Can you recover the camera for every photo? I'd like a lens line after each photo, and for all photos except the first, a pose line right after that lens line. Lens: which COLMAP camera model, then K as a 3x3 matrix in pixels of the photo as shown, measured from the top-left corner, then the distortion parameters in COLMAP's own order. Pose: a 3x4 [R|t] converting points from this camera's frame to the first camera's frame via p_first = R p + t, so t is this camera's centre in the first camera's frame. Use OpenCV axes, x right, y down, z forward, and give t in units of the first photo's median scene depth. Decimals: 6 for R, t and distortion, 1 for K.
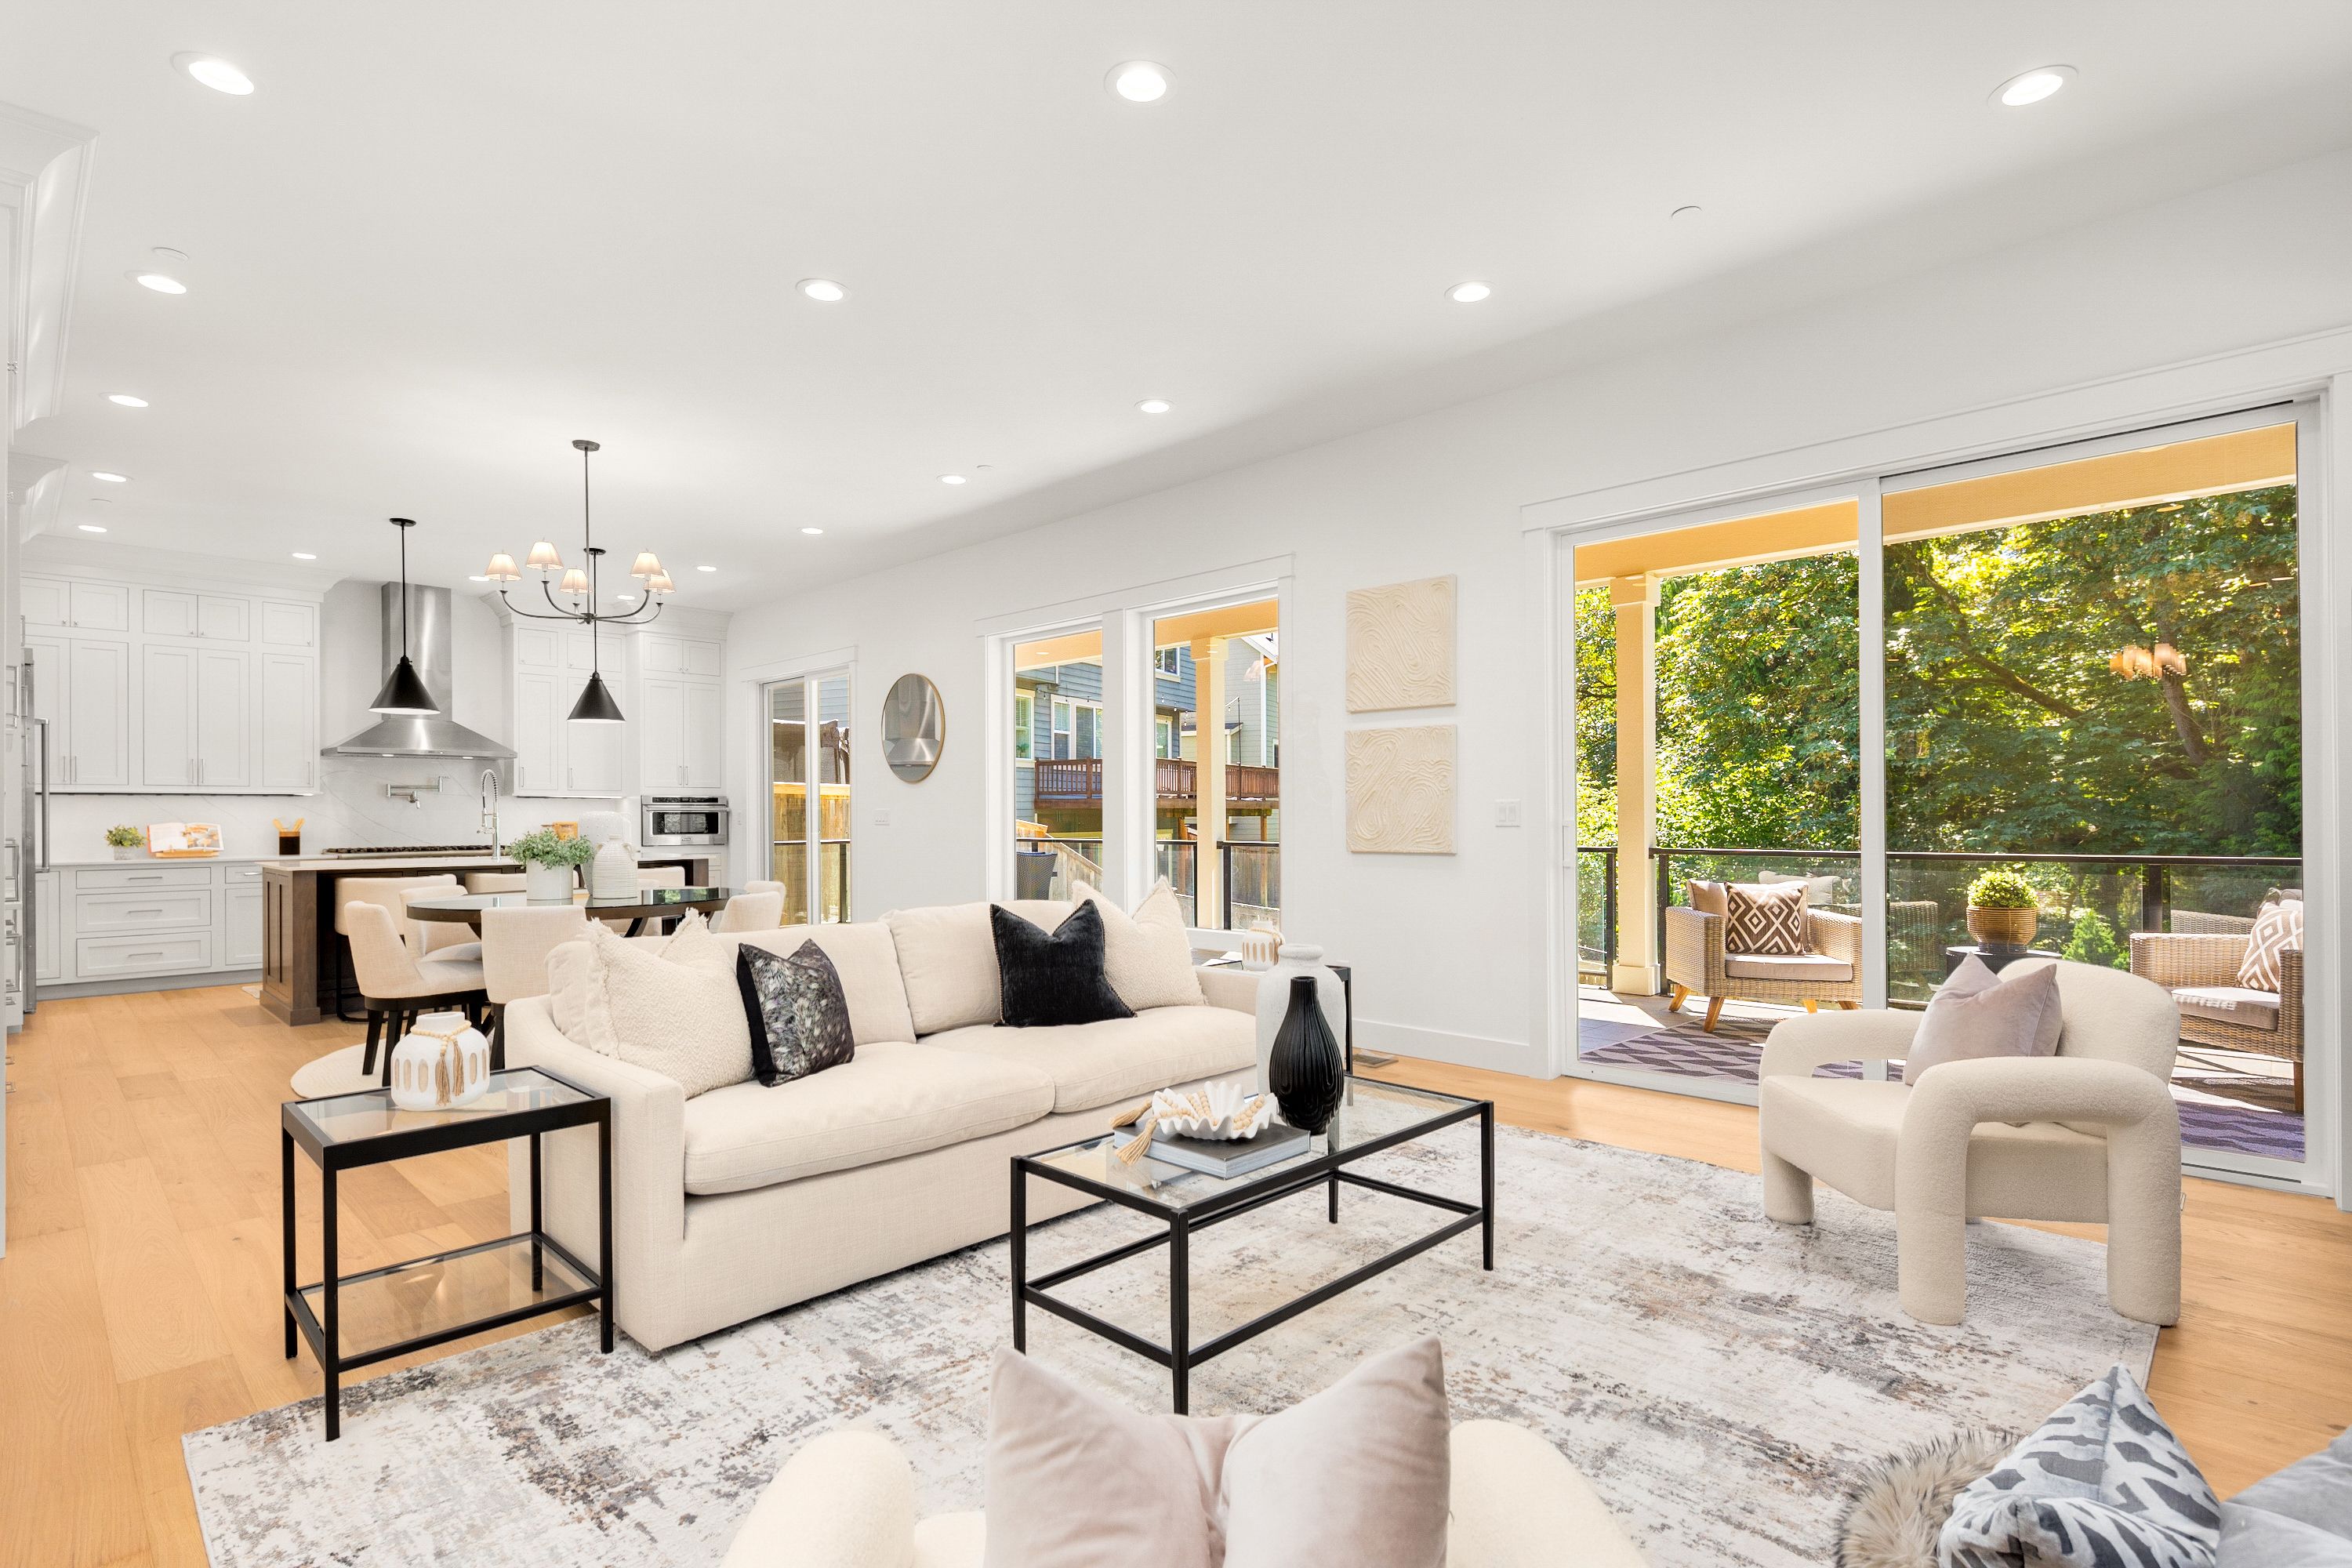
lens RADIAL K [[1133.8, 0, 1167.0], [0, 1133.8, 815.4], [0, 0, 1]] dist [0.006520, -0.006407]
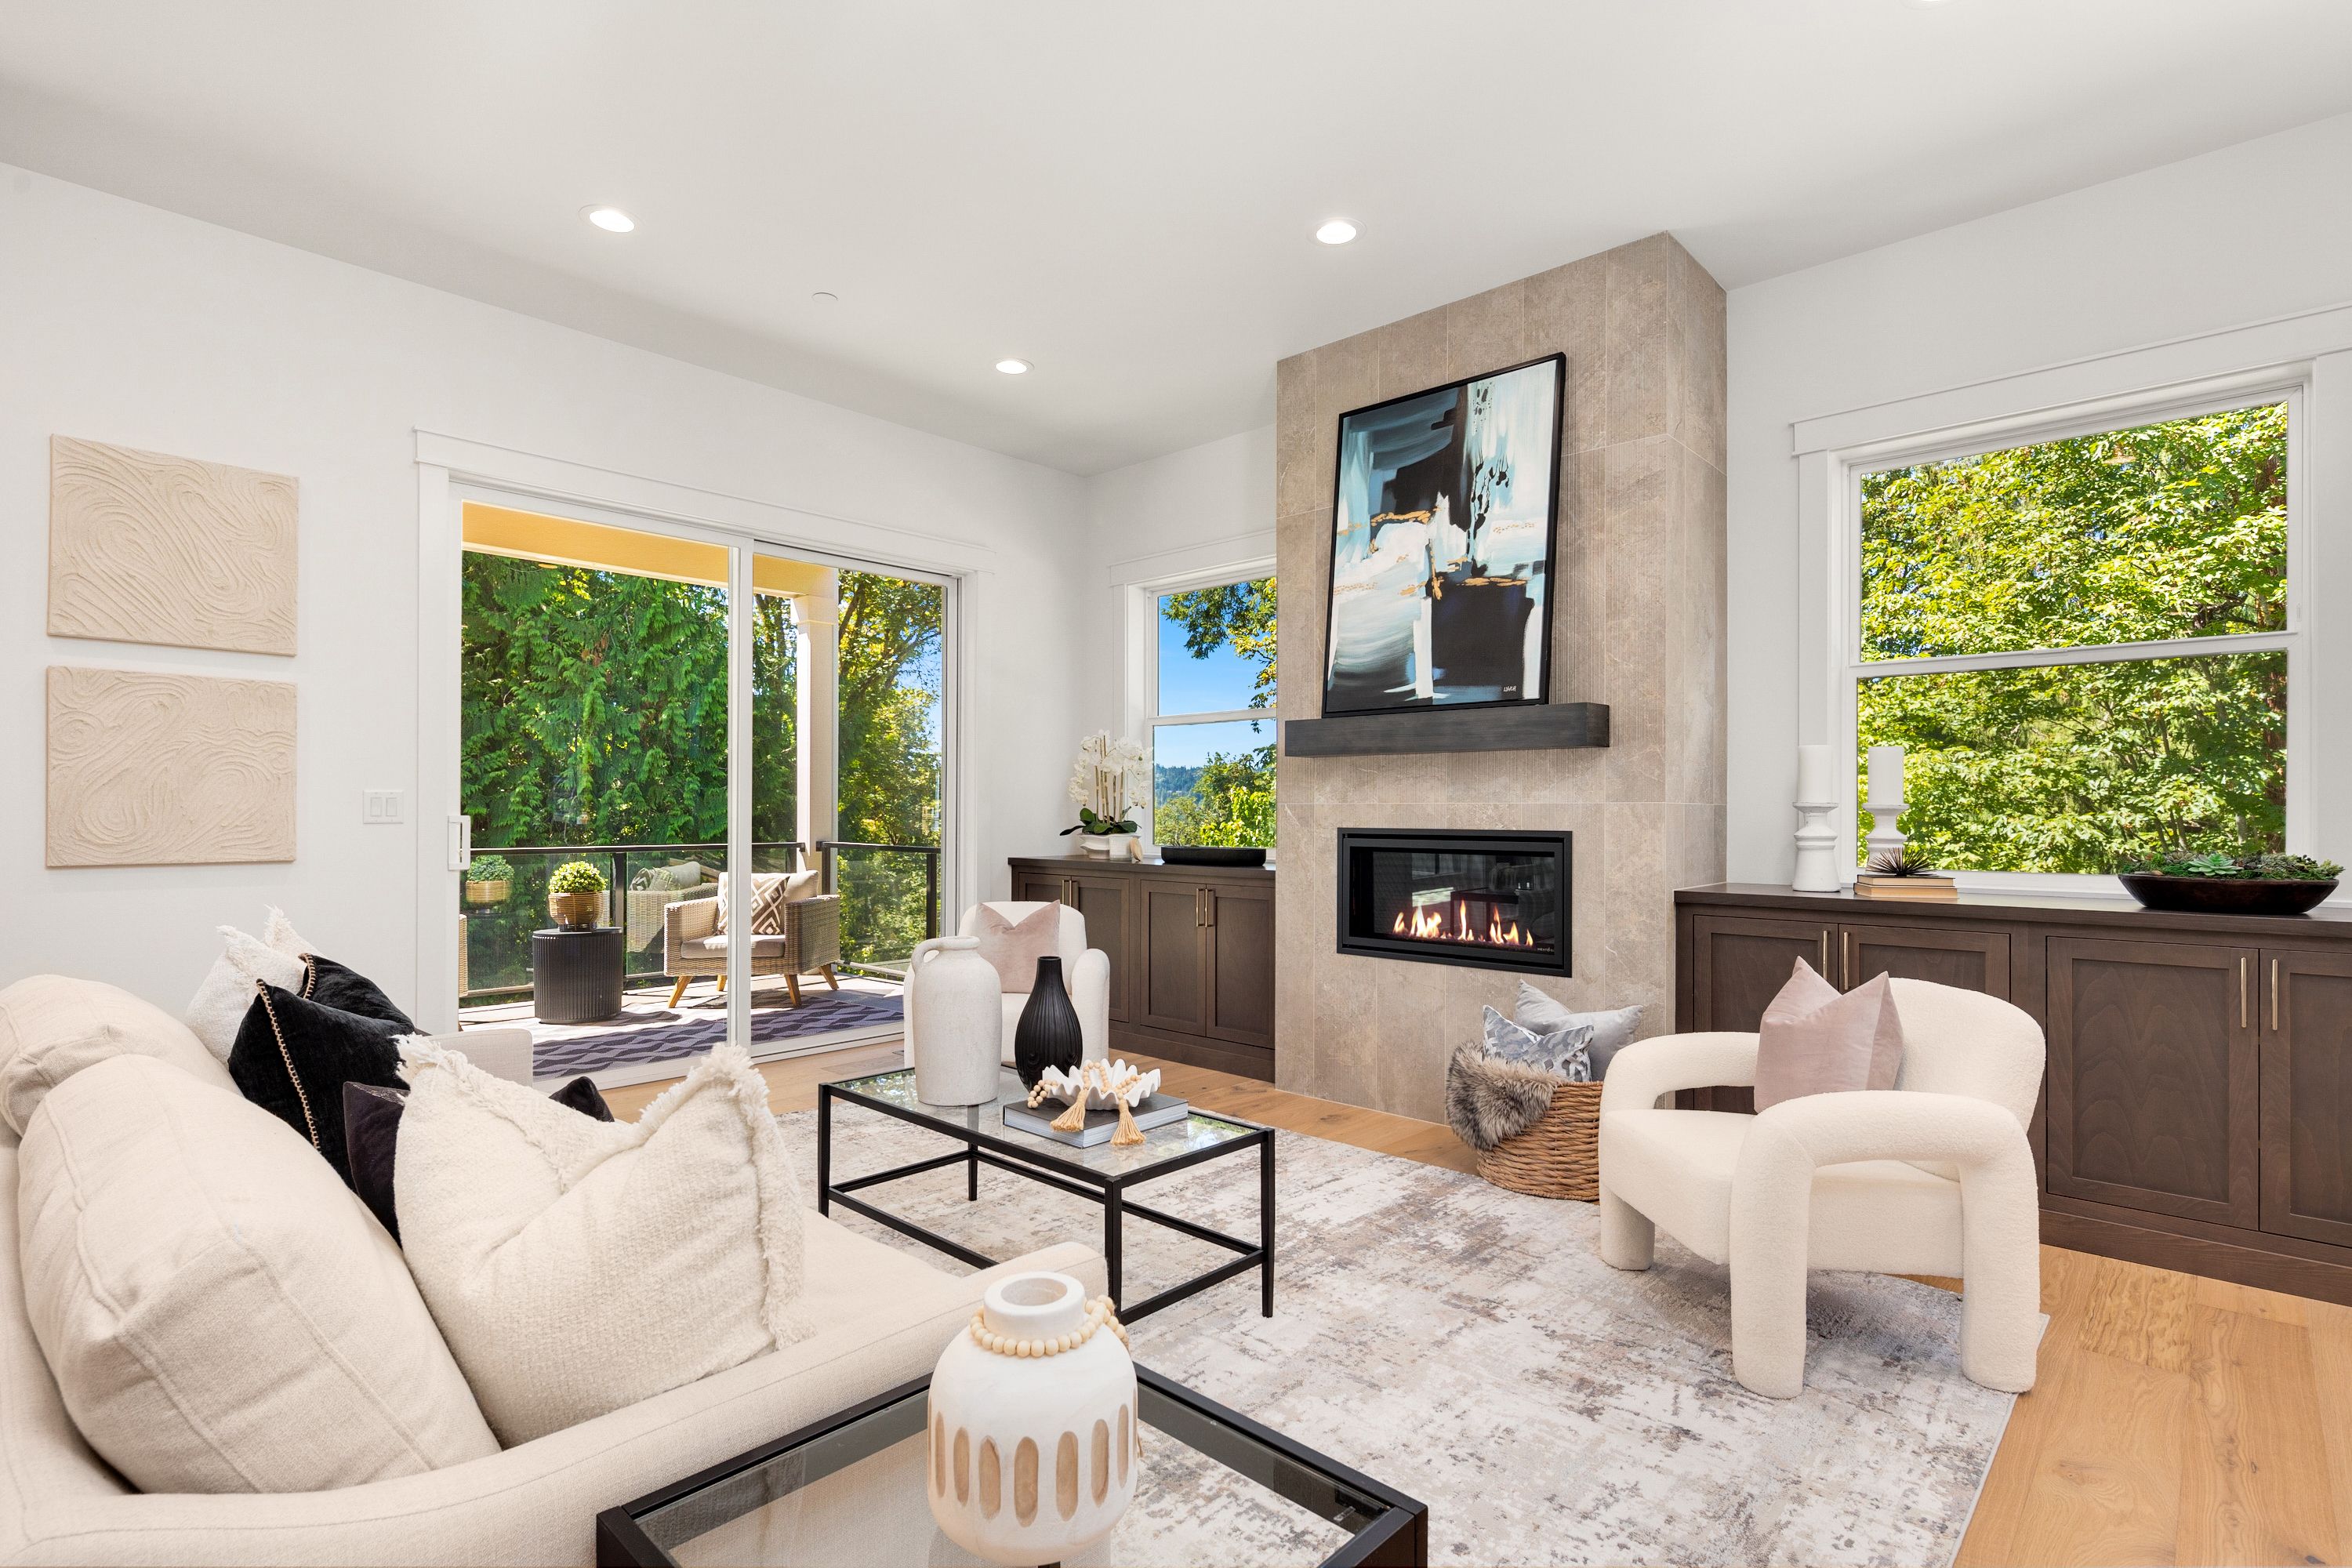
lens RADIAL K [[1133.8, 0, 1182.5], [0, 1133.8, 807.4], [0, 0, 1]] dist [0.006520, -0.006407]
pose [[-0.026513, 0.011517, 0.999582, -0.299106], [-0.004279, 0.999923, -0.011635, 0.002447], [-0.999639, -0.004585, -0.026462, 0.283416]]
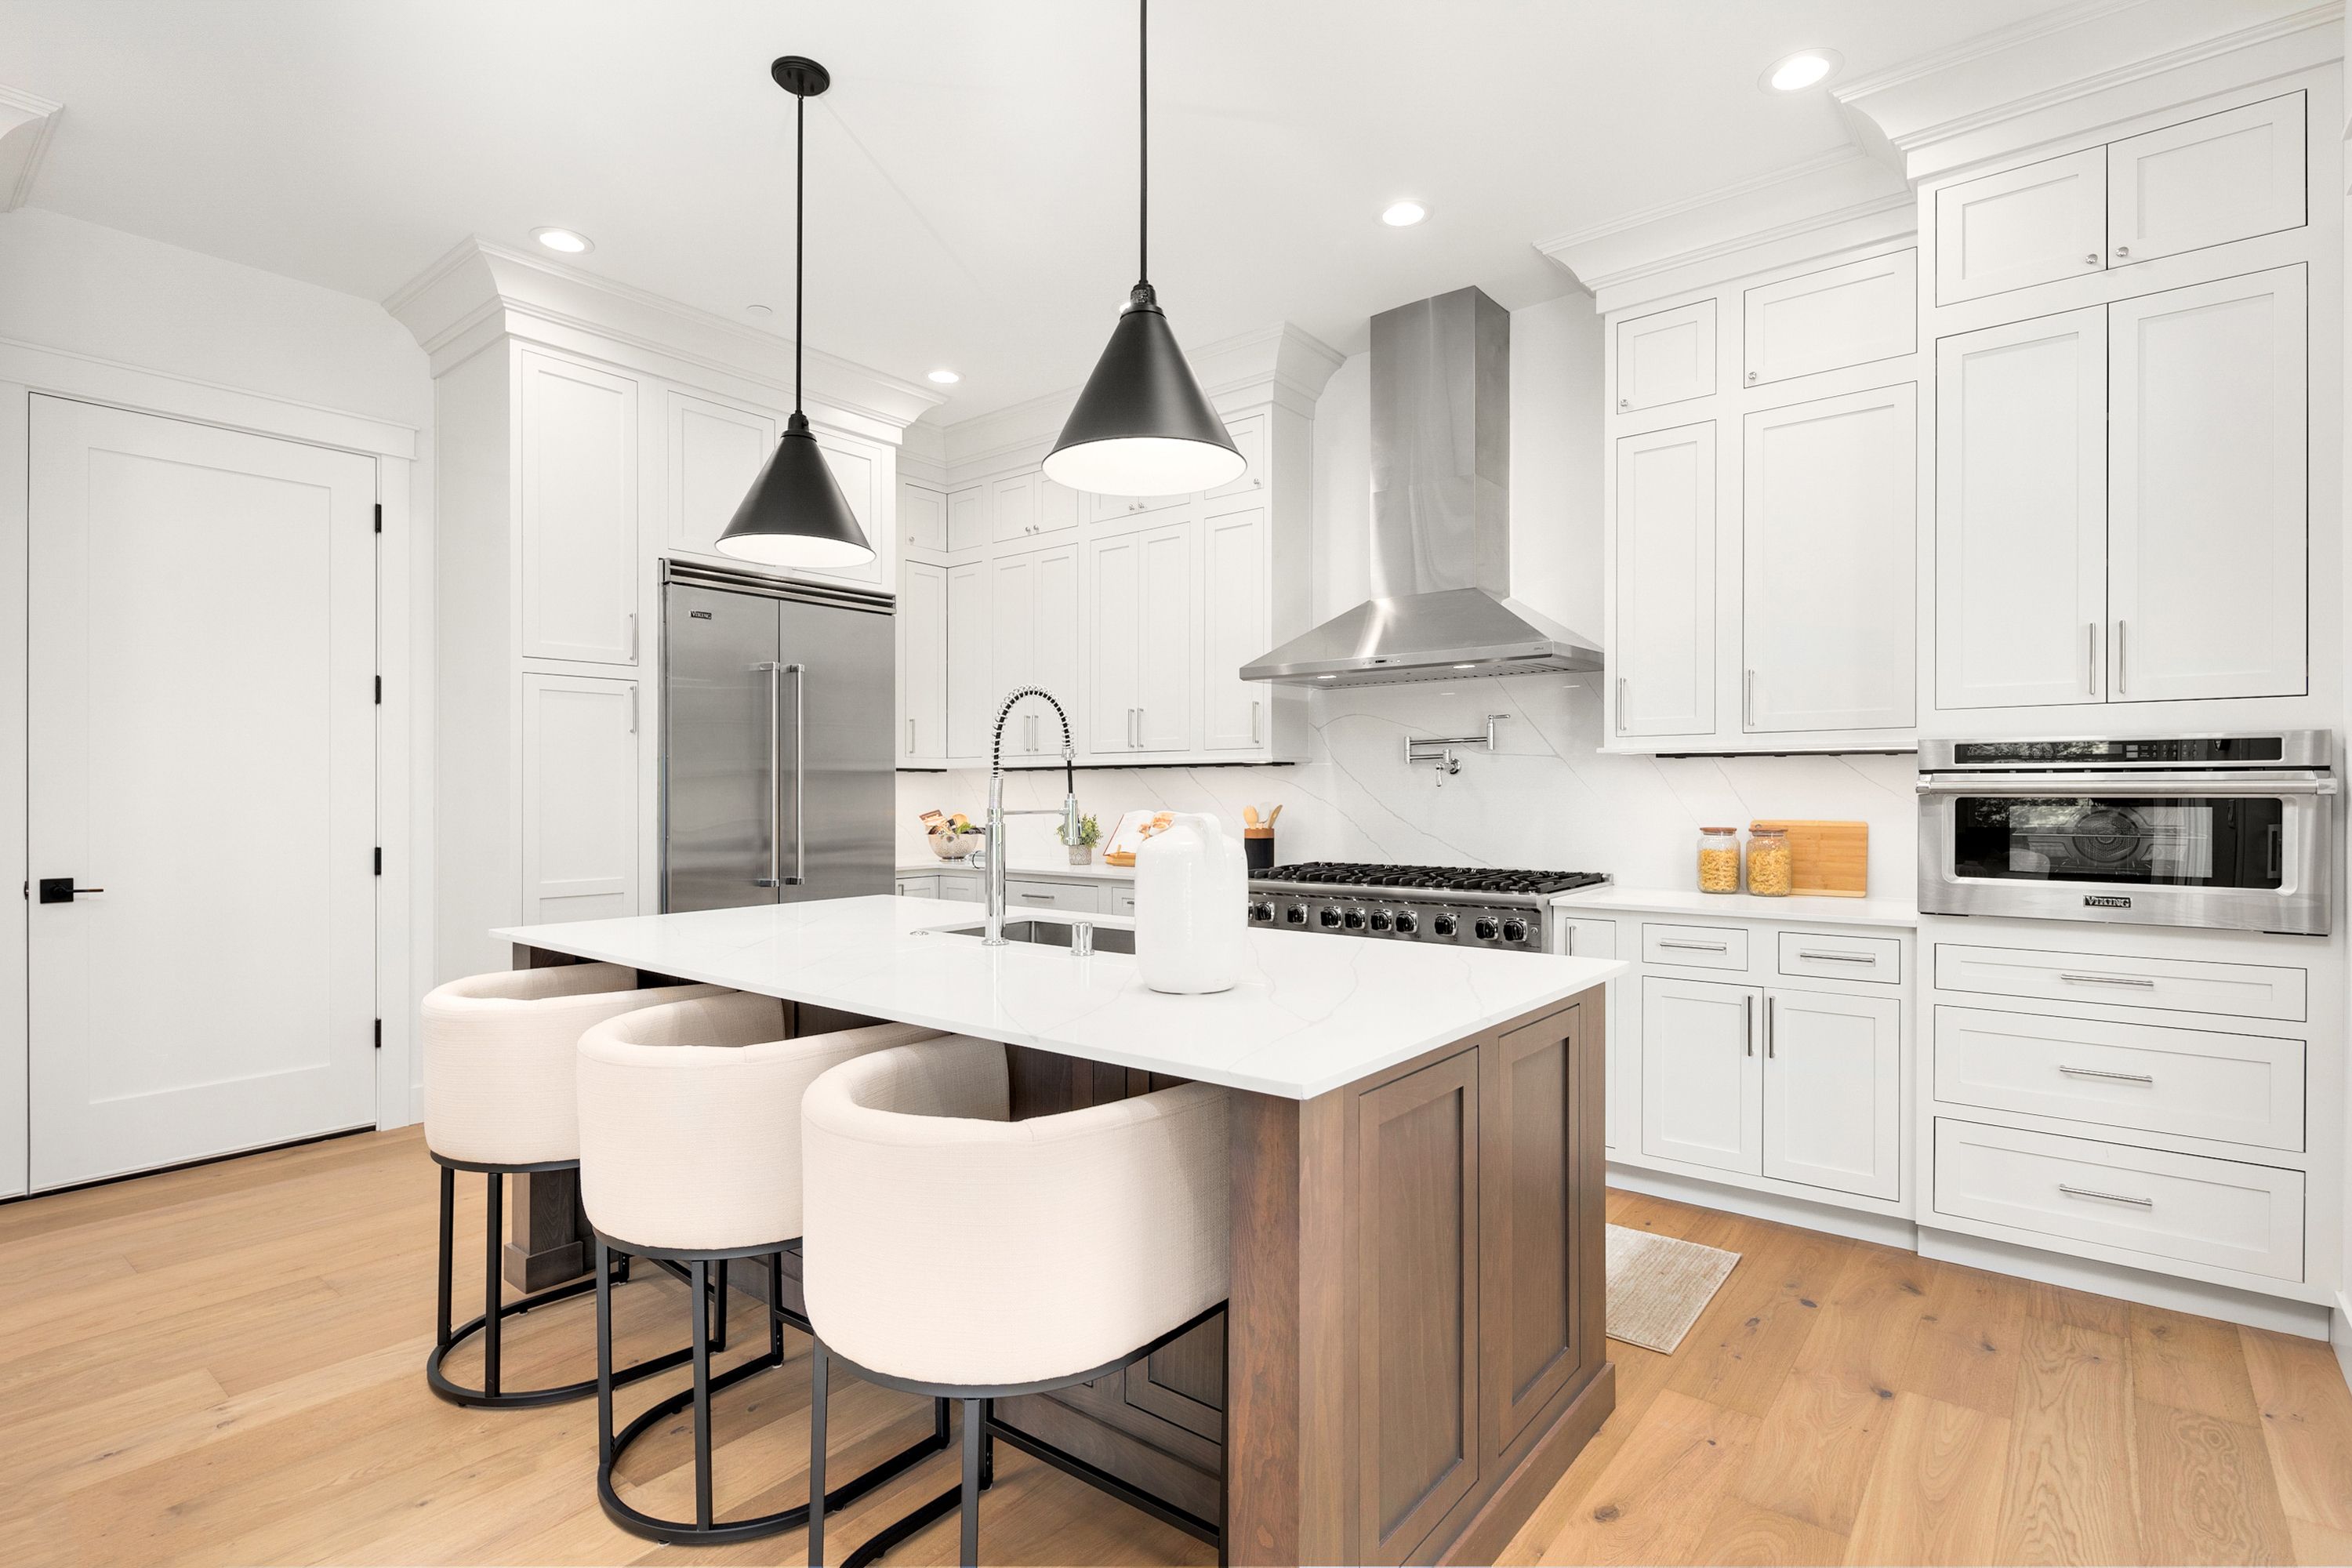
lens RADIAL K [[1133.8, 0, 1171.5], [0, 1133.8, 790.4], [0, 0, 1]] dist [0.006520, -0.006407]
pose [[0.094566, 0.005159, -0.995505, -0.219326], [0.004884, 0.999972, 0.005646, -0.008115], [0.995507, -0.005396, 0.094538, 0.903698]]
